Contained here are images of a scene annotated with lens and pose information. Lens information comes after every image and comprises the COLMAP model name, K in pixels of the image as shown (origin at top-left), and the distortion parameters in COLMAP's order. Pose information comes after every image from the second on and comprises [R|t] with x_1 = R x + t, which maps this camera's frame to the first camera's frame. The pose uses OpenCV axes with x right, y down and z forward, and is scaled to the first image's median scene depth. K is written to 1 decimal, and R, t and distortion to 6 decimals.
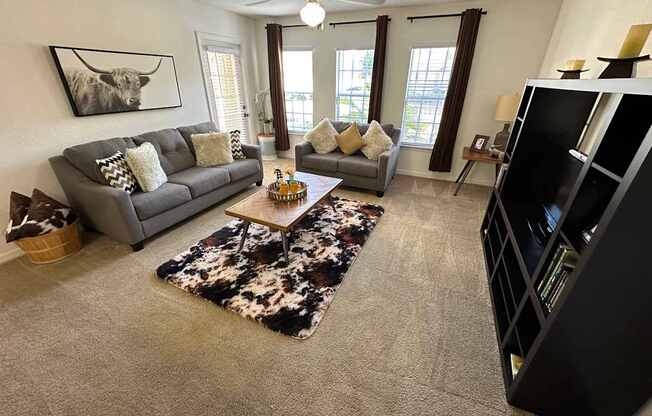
lens RADIAL K [[260.7, 0, 325.0], [0, 260.7, 209.7], [0, 0, 1]] dist [-0.004801, 0.000027]
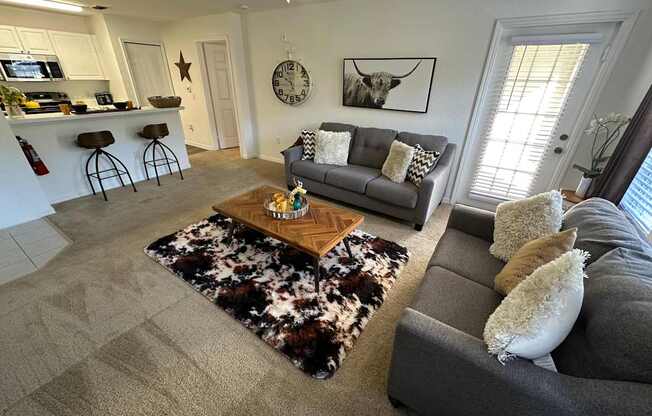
lens RADIAL K [[257.6, 0, 330.5], [0, 257.6, 208.4], [0, 0, 1]] dist [0.000682, 0.000062]
pose [[-0.155642, 0.437386, -0.885702, 0.548614], [-0.467364, 0.757318, 0.456115, -0.484499], [0.870256, 0.484936, 0.086548, 0.963061]]
